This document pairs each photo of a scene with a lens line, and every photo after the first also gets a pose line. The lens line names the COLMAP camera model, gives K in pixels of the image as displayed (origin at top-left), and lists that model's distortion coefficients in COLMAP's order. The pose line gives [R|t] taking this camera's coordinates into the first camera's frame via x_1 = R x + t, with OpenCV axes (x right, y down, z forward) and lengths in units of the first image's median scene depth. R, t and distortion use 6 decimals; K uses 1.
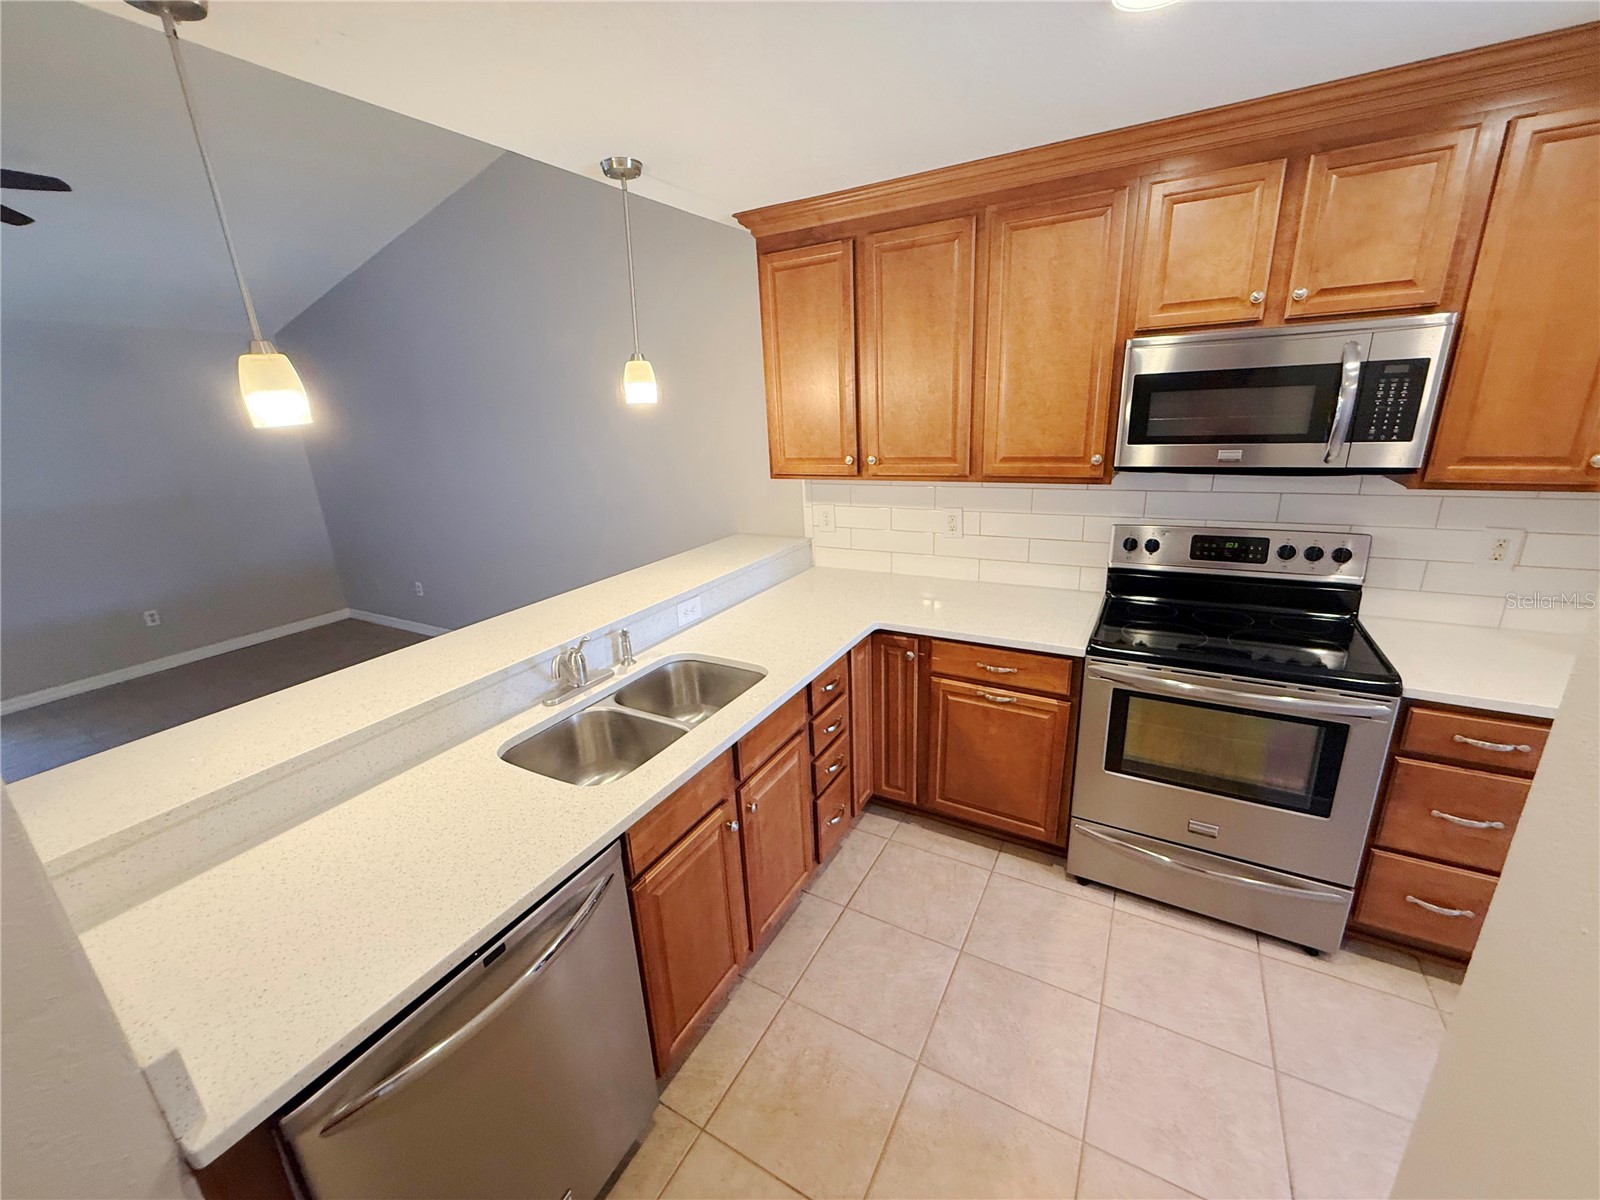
lens RADIAL K [[640.7, 0, 799.6], [0, 640.7, 597.6], [0, 0, 1]] dist [-0.002159, 0.000323]
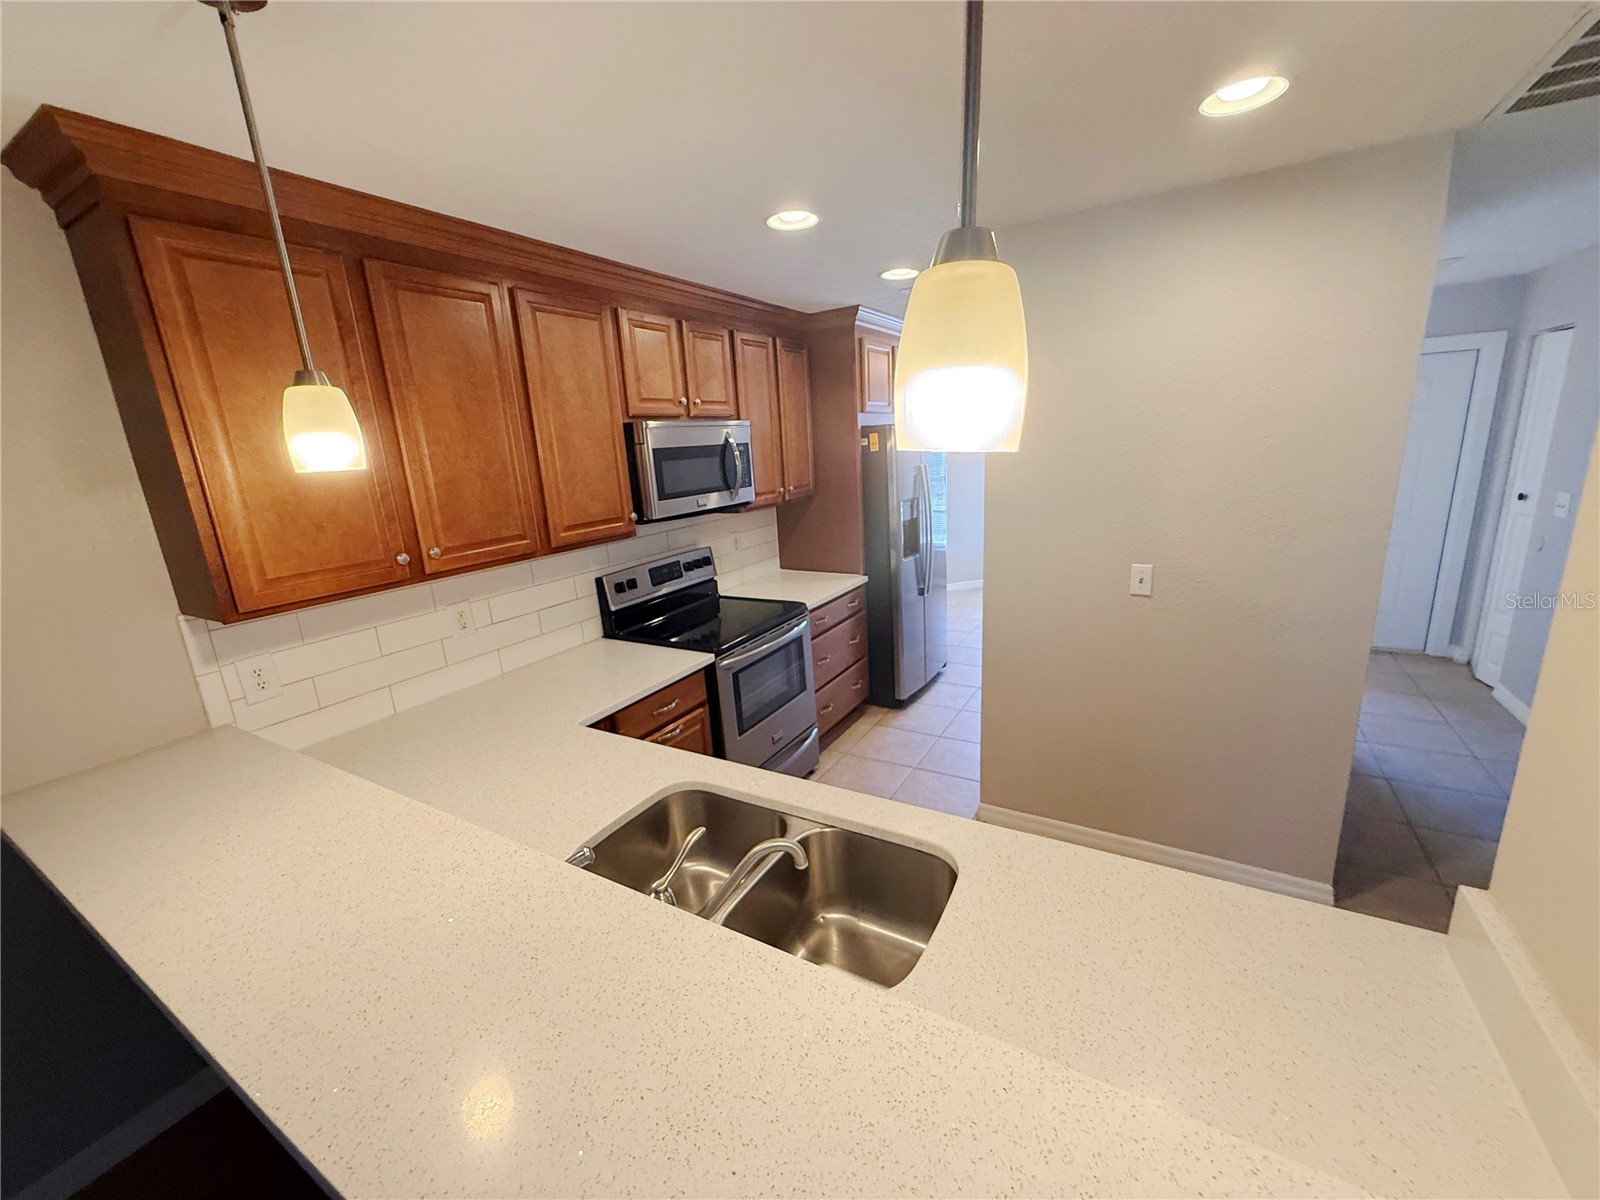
lens RADIAL K [[640.7, 0, 803.2], [0, 640.7, 604.4], [0, 0, 1]] dist [-0.002159, 0.000323]
pose [[0.015622, -0.201674, 0.979328, -0.749384], [0.346305, 0.919918, 0.183915, -0.176122], [-0.937992, 0.336273, 0.084212, 0.656605]]
